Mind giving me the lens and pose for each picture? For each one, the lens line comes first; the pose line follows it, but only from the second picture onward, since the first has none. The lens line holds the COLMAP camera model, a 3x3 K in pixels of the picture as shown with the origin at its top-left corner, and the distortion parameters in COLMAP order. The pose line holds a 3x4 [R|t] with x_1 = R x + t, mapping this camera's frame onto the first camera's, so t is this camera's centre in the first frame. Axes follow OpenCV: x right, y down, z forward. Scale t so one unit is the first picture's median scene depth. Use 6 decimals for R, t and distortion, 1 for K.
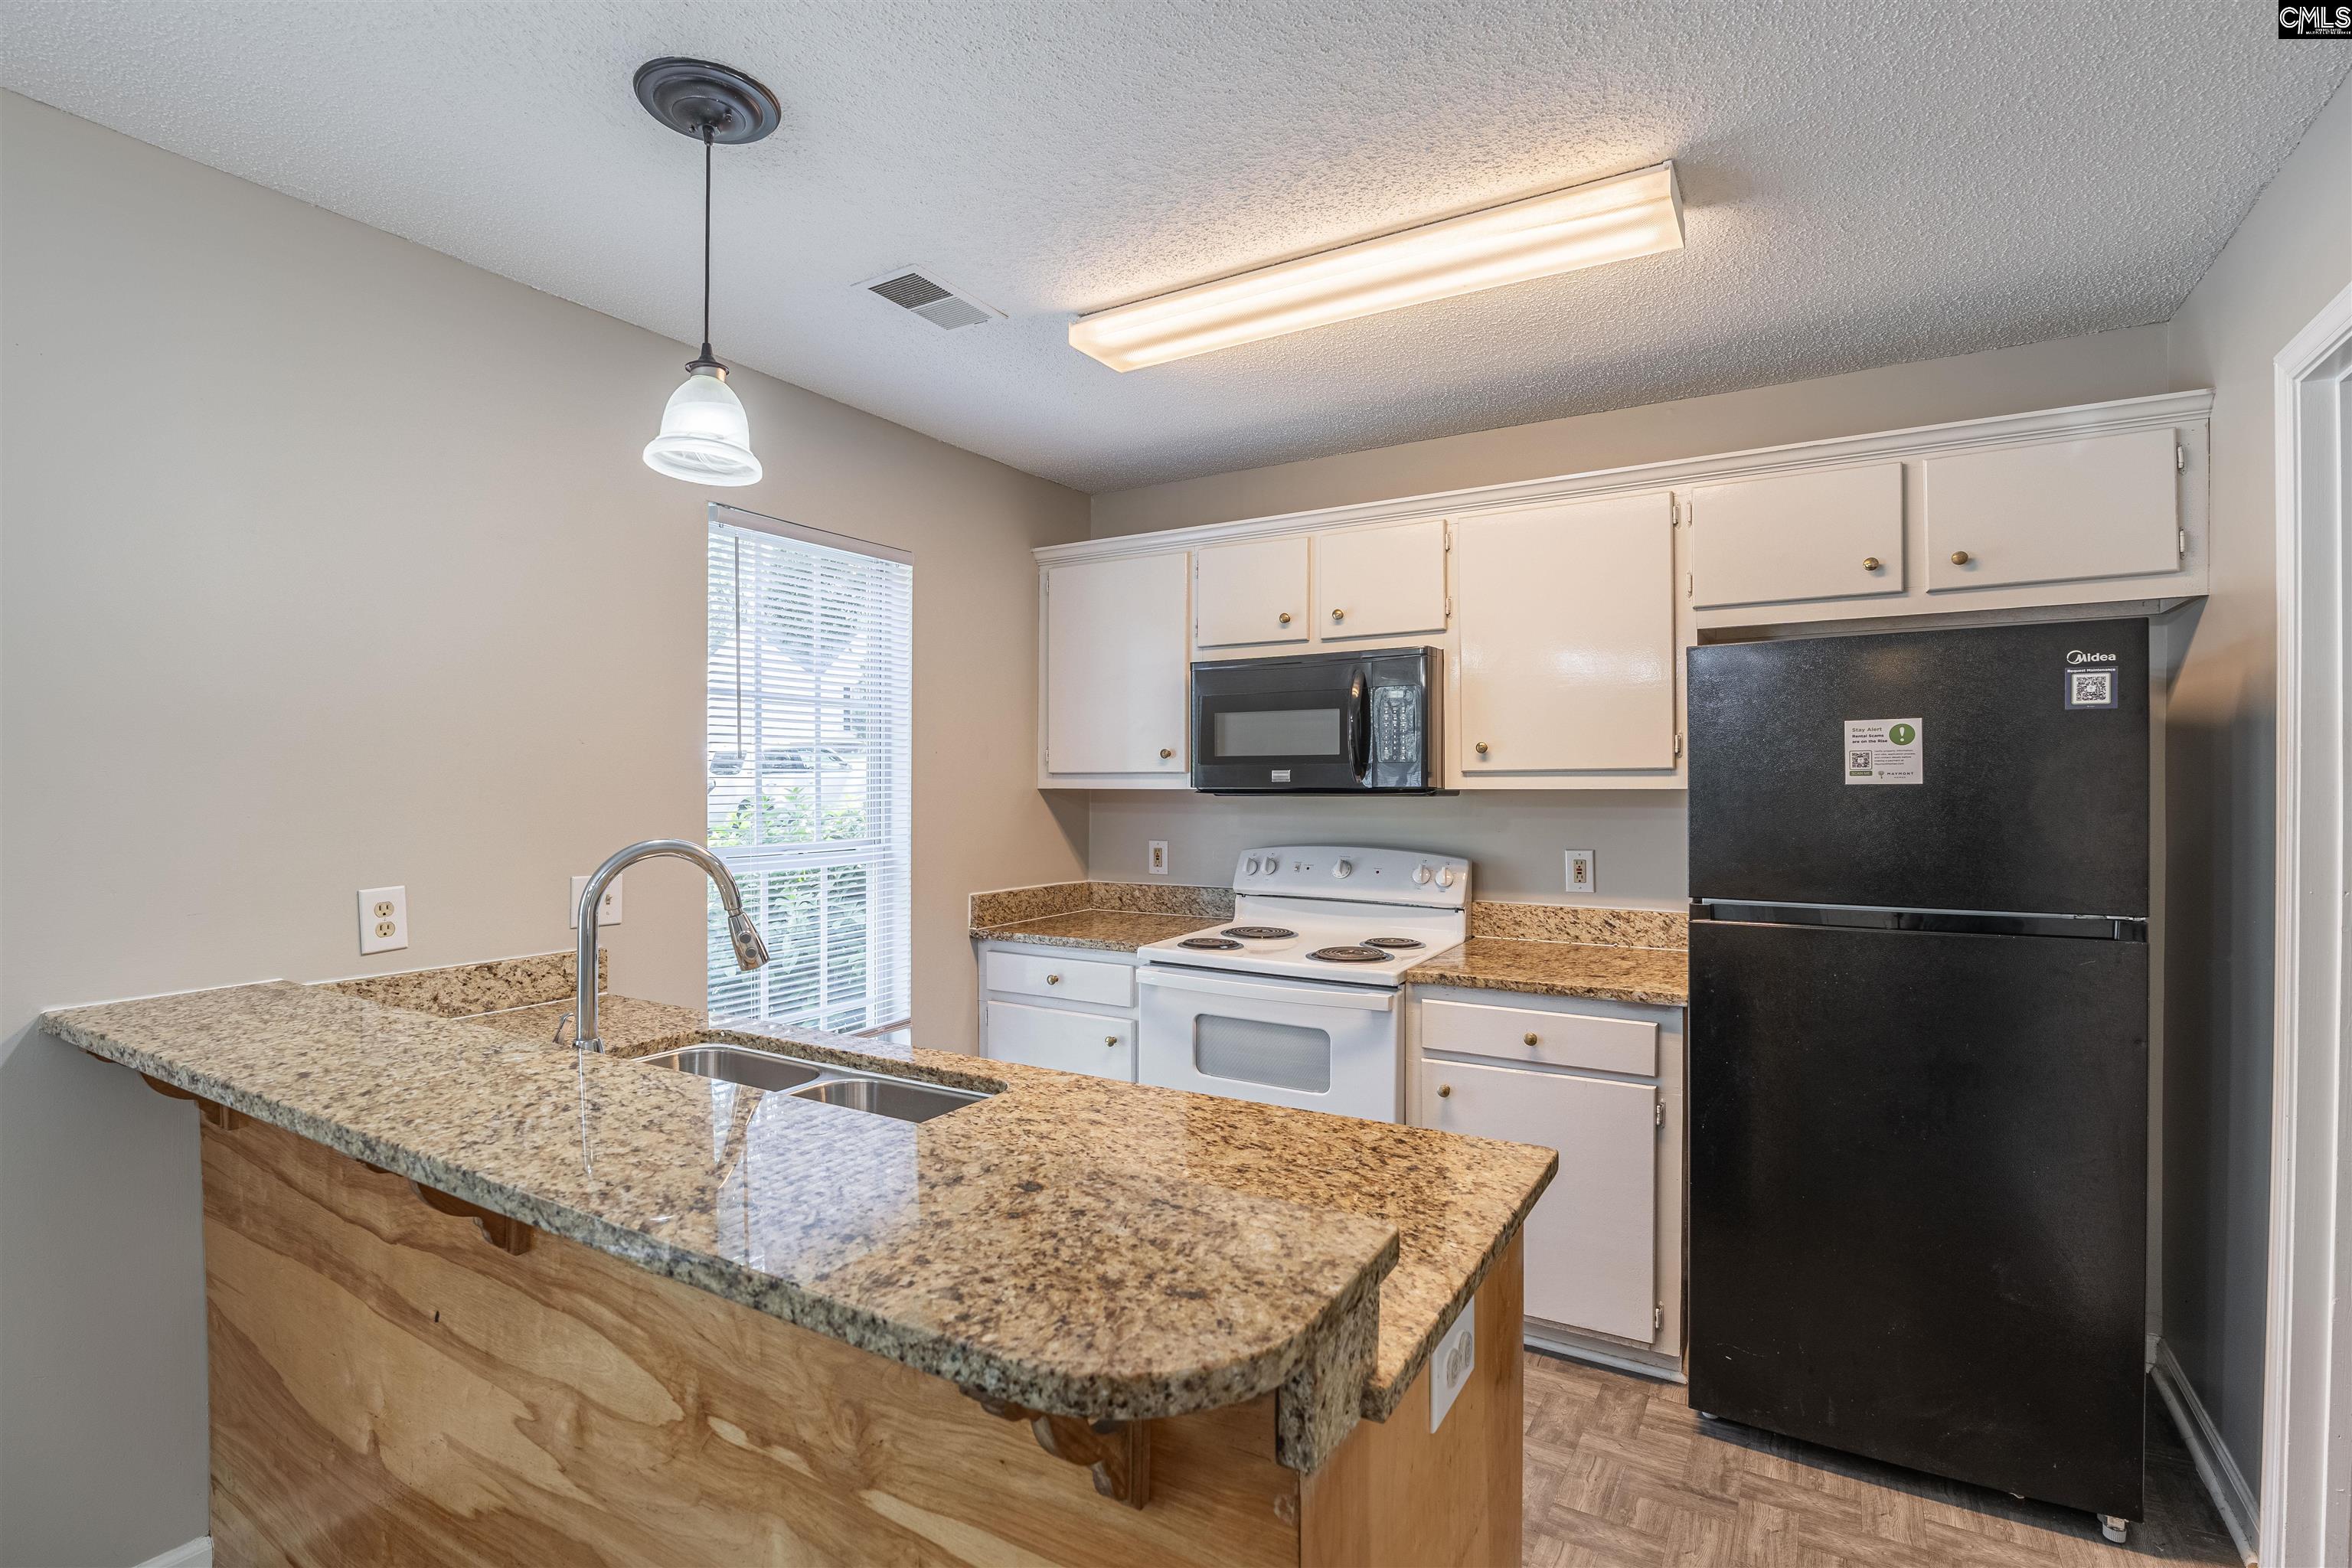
lens RADIAL K [[1093.1, 0, 1175.5], [0, 1093.1, 790.1], [0, 0, 1]] dist [-0.024361, 0.001695]
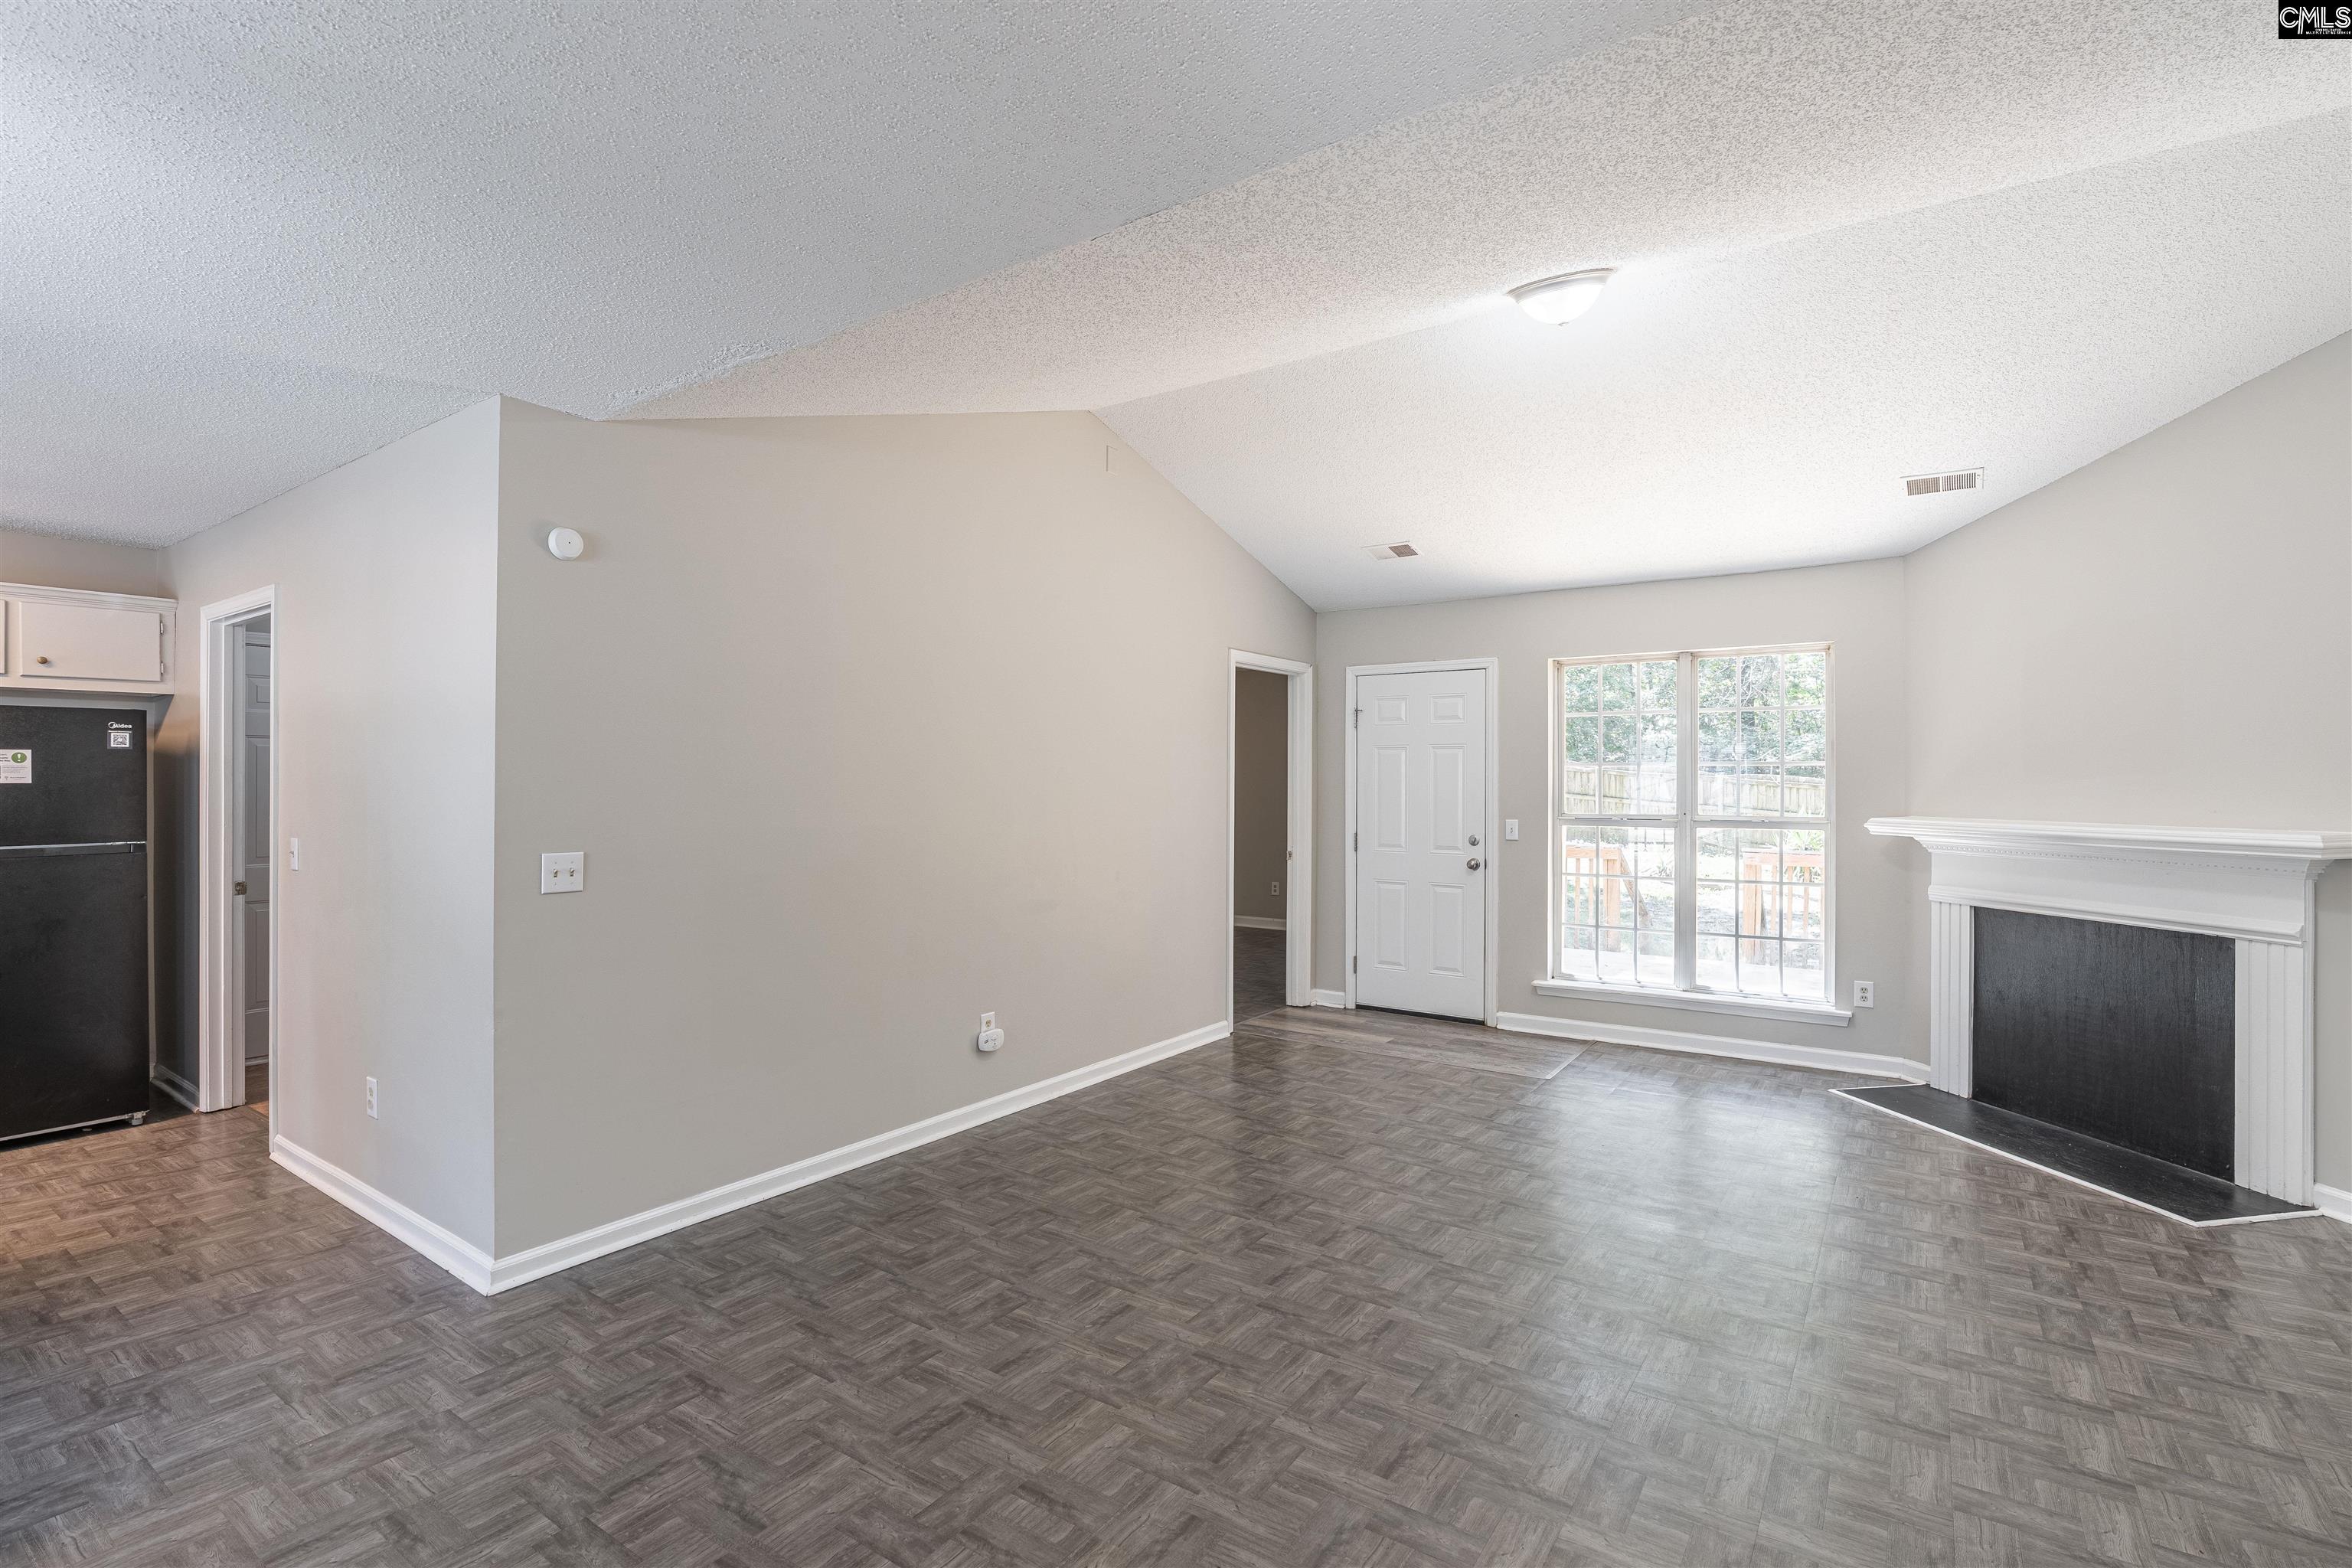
lens RADIAL K [[1080.9, 0, 1154.7], [0, 1080.9, 780.2], [0, 0, 1]] dist [-0.030048, 0.004927]
pose [[0.066471, 0.000625, 0.997788, -0.960282], [0.004363, 0.999990, -0.000917, 0.000105], [-0.997779, 0.004414, 0.066468, -1.039929]]
